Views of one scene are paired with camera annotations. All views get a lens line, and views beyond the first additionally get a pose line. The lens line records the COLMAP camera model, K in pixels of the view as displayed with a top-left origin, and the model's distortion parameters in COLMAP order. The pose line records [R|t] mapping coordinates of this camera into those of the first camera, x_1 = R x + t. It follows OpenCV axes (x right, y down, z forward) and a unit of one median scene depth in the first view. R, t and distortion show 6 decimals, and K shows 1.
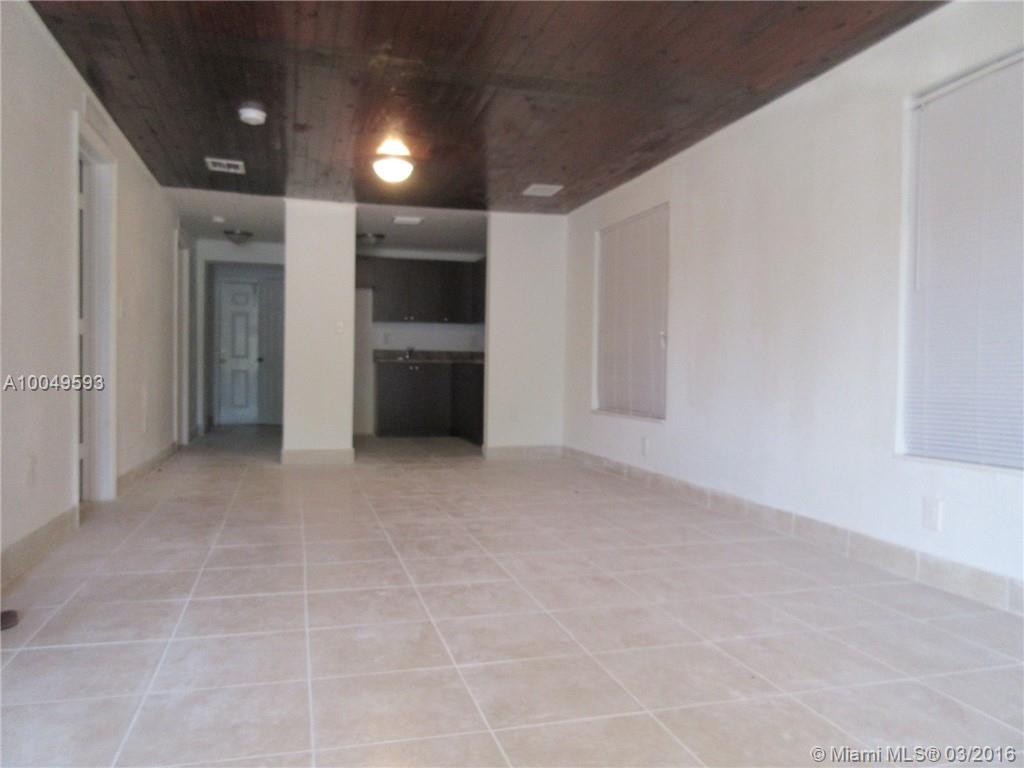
lens RADIAL K [[768.0, 0, 512.0], [0, 768.0, 384.0], [0, 0, 1]] dist [-0.000695, 0.004508]
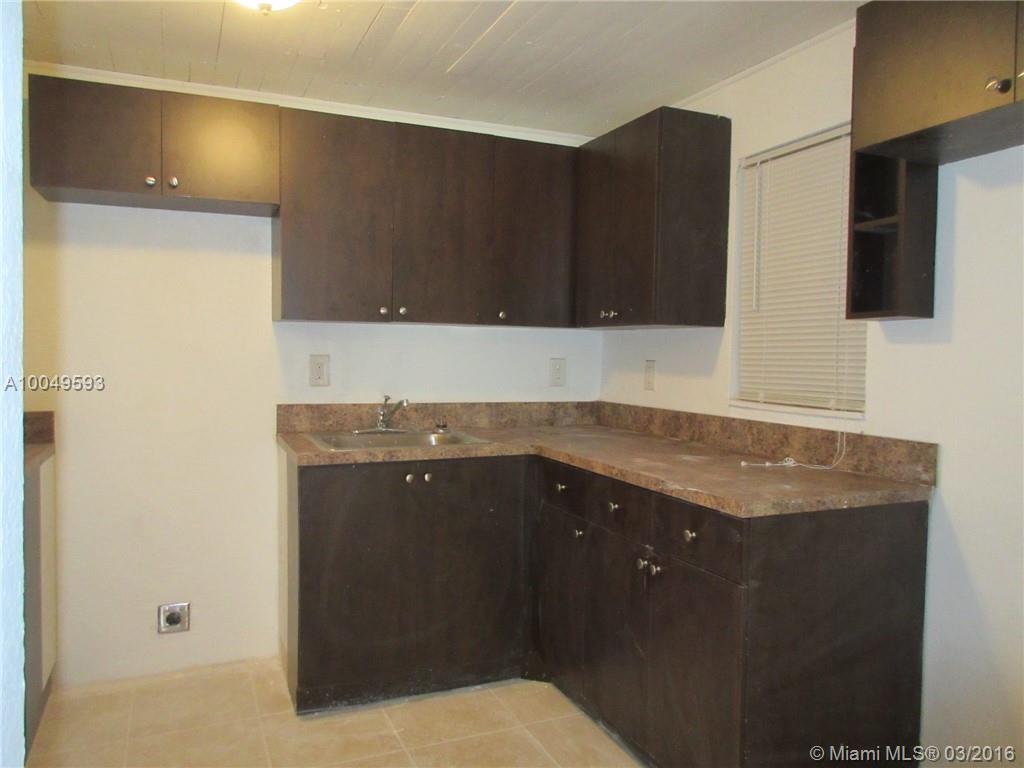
lens RADIAL K [[768.0, 0, 512.0], [0, 768.0, 384.0], [0, 0, 1]] dist [-0.000695, 0.004508]
pose [[0.991832, -0.003444, 0.127505, -0.174553], [0.001119, 0.999832, 0.018296, -0.084902], [-0.127546, -0.018004, 0.991669, 0.944986]]
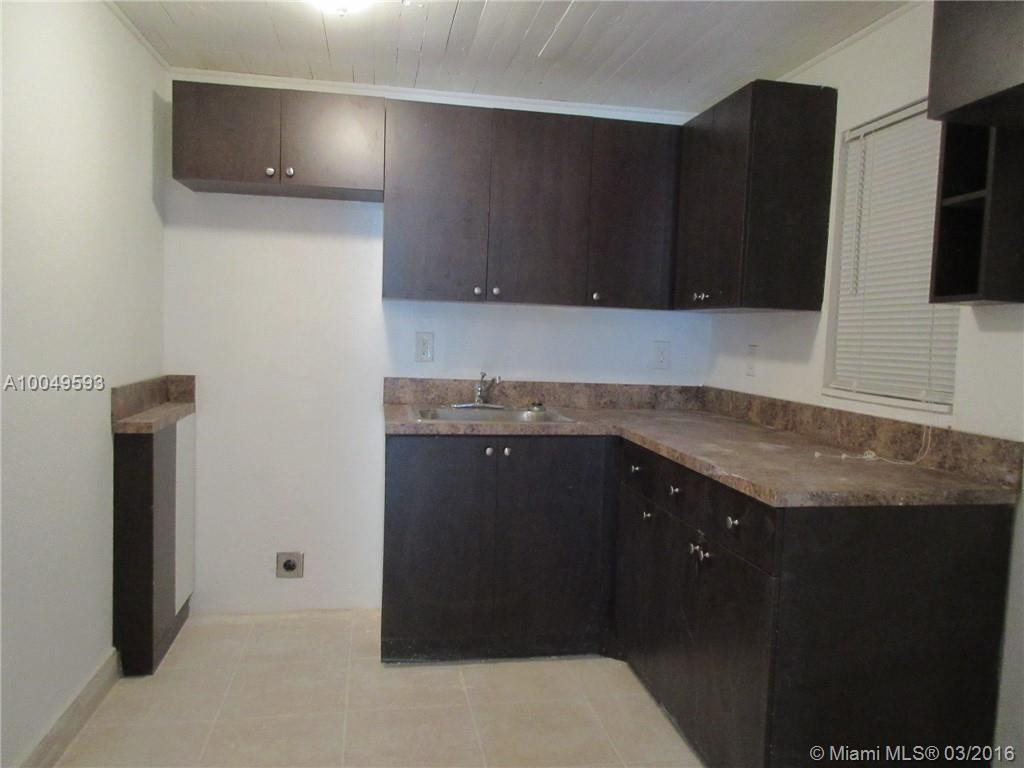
lens RADIAL K [[767.0, 0, 512.0], [0, 767.0, 384.0], [0, 0, 1]] dist [-0.004489, -0.002370]
pose [[0.994503, 0.030146, -0.100276, -0.123467], [-0.025975, 0.998753, 0.042641, -0.083290], [0.101437, -0.039802, 0.994045, 0.935074]]
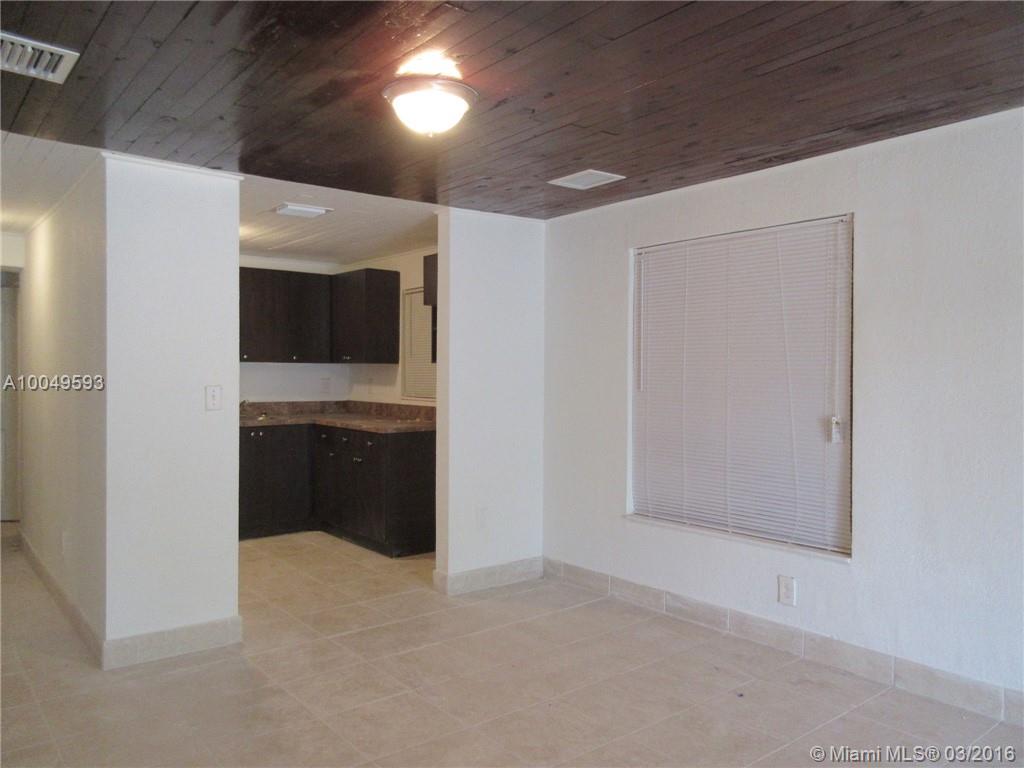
lens RADIAL K [[775.4, 0, 512.0], [0, 775.4, 384.0], [0, 0, 1]] dist [-0.004459, -0.004698]
pose [[0.922594, -0.013983, 0.385520, -0.244107], [0.015550, 0.999879, -0.000945, -0.080432], [-0.385460, 0.006867, 0.922699, 0.415279]]
